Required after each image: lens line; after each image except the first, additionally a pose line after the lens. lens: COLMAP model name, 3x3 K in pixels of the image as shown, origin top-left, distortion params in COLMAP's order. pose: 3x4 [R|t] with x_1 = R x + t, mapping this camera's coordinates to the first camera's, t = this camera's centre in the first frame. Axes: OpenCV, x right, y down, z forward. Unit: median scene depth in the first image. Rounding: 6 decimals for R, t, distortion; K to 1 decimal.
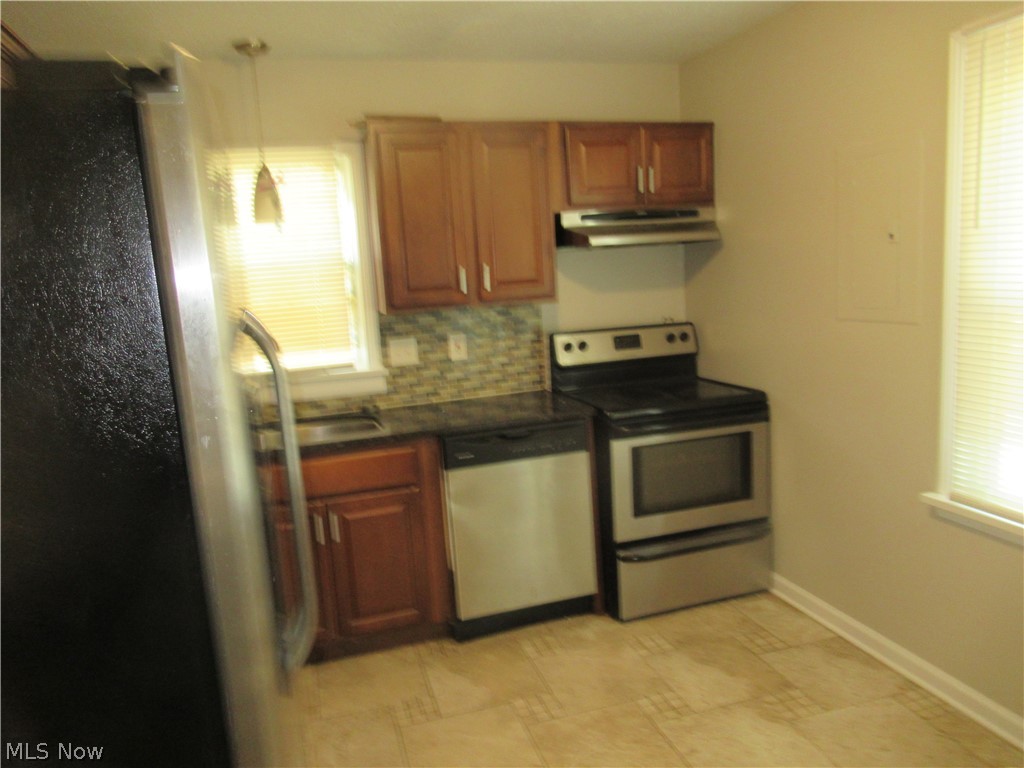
lens RADIAL K [[762.9, 0, 512.0], [0, 762.9, 384.0], [0, 0, 1]] dist [-0.000937, -0.003960]
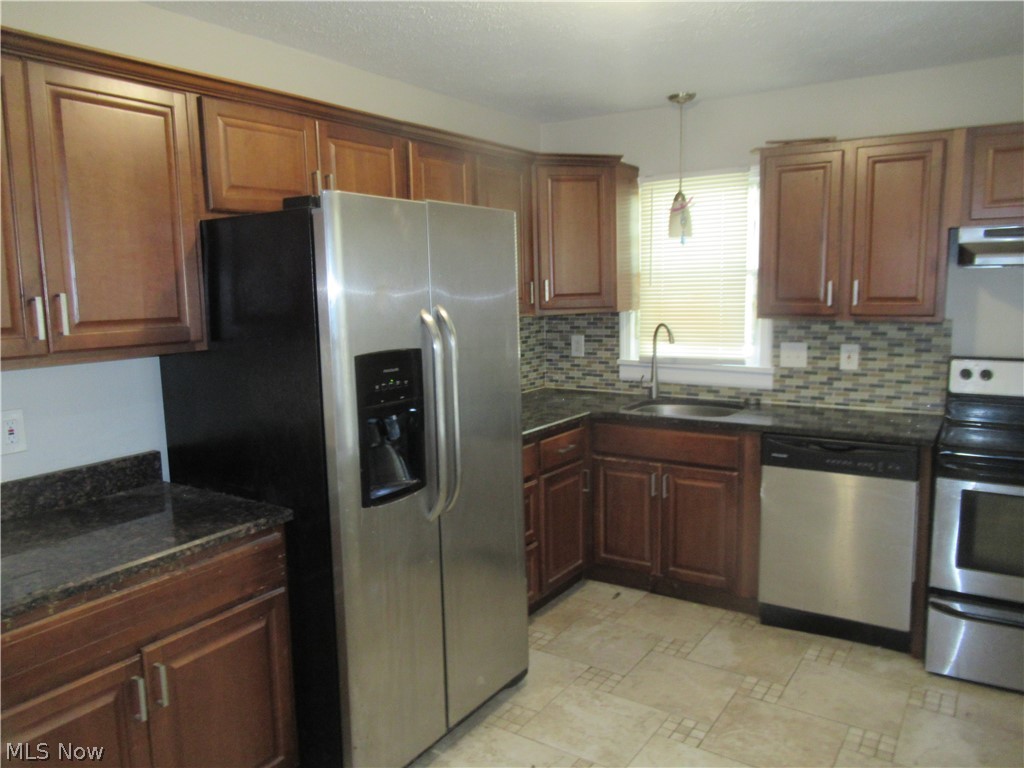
lens RADIAL K [[762.9, 0, 512.0], [0, 762.9, 384.0], [0, 0, 1]] dist [-0.000937, -0.003960]
pose [[0.651434, 0.158700, -0.741922, 0.434640], [-0.140753, 0.986183, 0.087362, -0.042795], [0.745535, 0.047517, 0.664771, -0.012635]]
